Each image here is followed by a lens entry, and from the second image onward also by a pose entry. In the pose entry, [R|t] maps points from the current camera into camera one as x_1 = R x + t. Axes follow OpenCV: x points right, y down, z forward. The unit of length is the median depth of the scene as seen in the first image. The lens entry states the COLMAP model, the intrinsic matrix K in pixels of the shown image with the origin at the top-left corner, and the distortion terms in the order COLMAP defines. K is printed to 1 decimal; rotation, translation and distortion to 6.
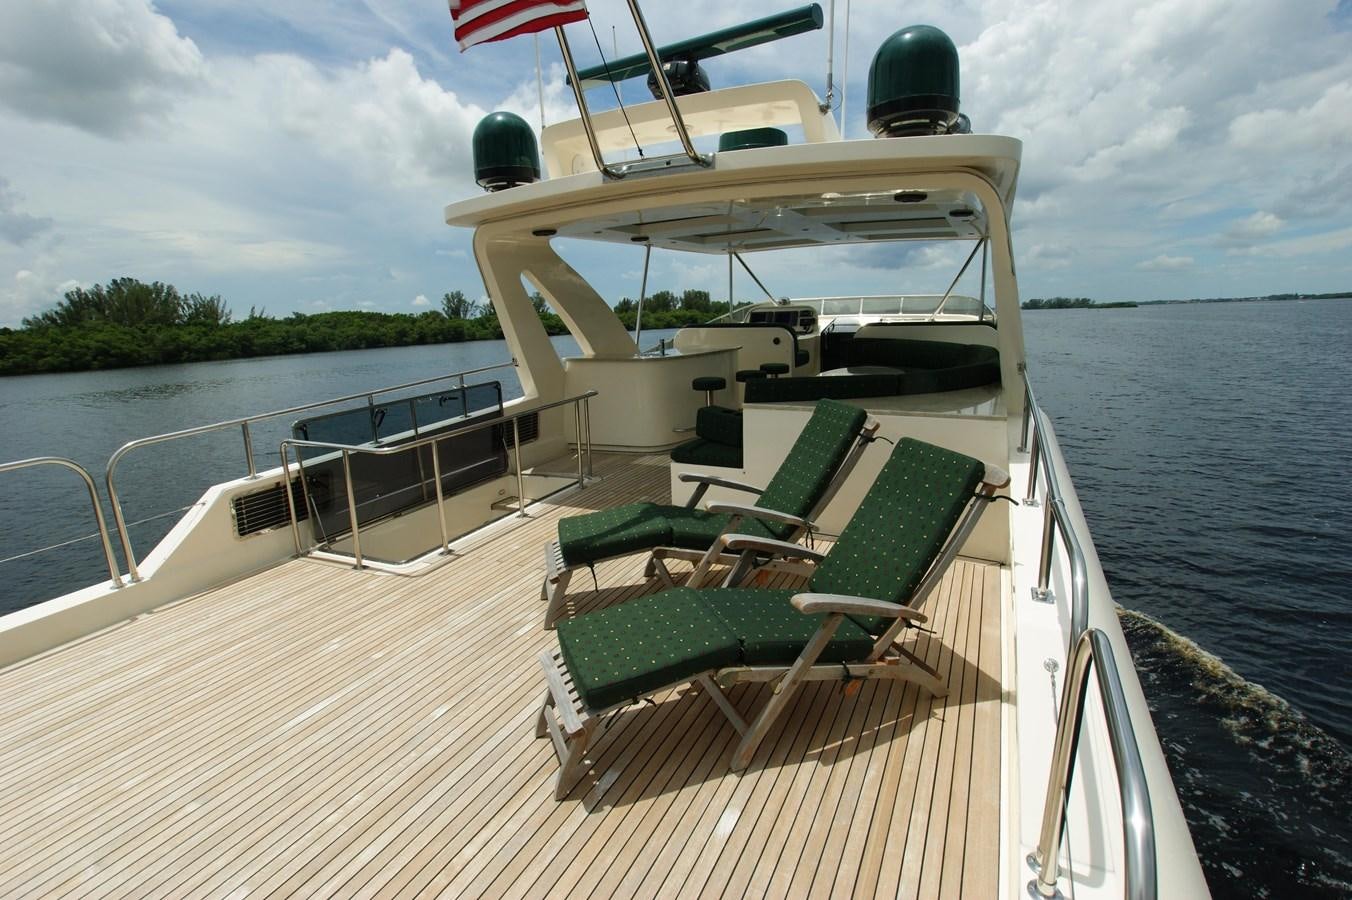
lens RADIAL K [[651.7, 0, 676.0], [0, 651.7, 450.0], [0, 0, 1]] dist [-0.064386, 0.023796]
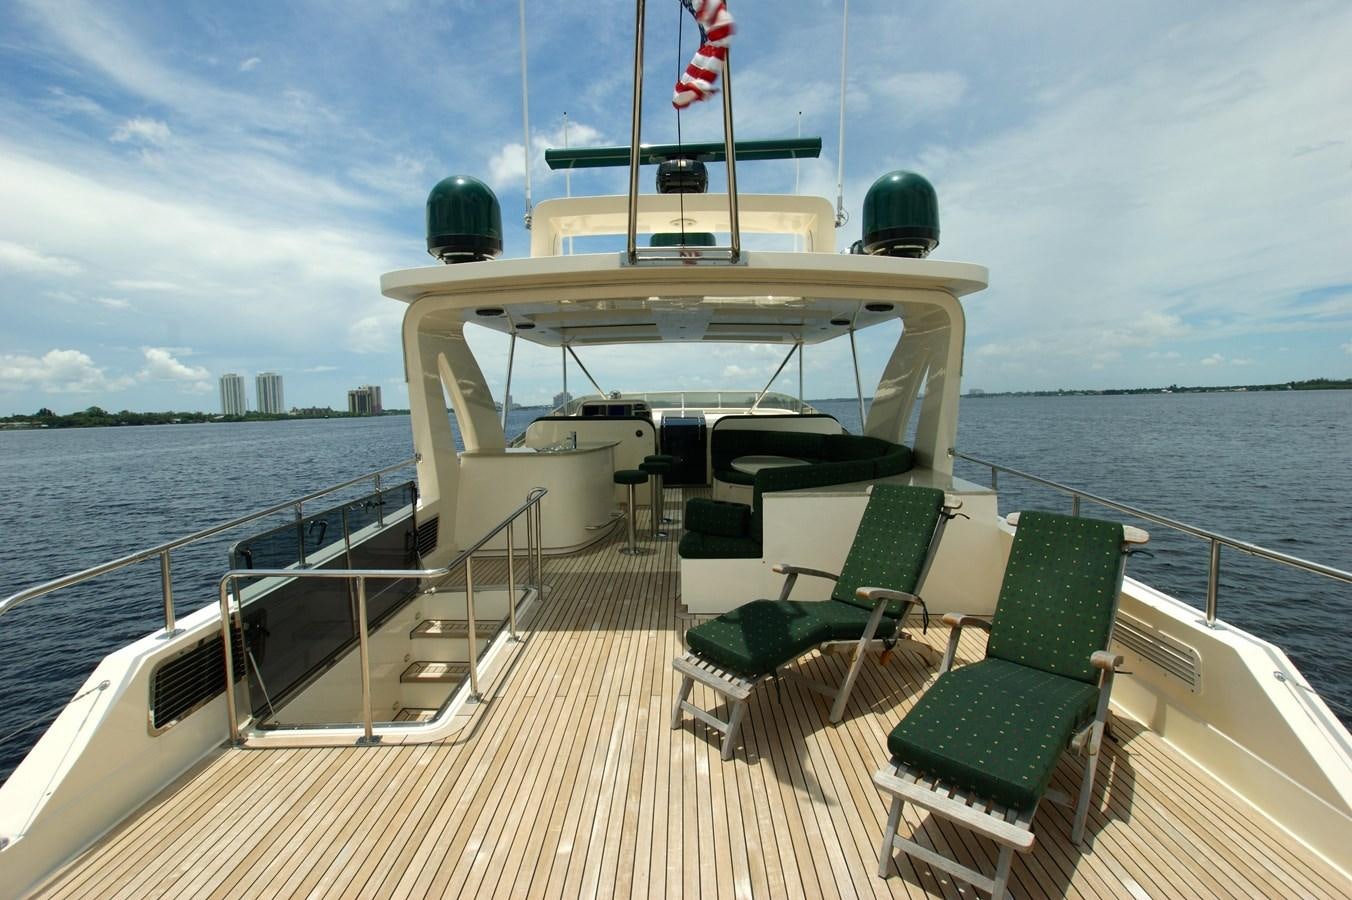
lens RADIAL K [[651.7, 0, 676.0], [0, 651.7, 450.0], [0, 0, 1]] dist [-0.064386, 0.023796]
pose [[0.898994, -0.015238, 0.437695, -0.403051], [0.078056, 0.988968, -0.125891, -0.018484], [-0.430948, 0.147340, 0.890266, 0.136680]]
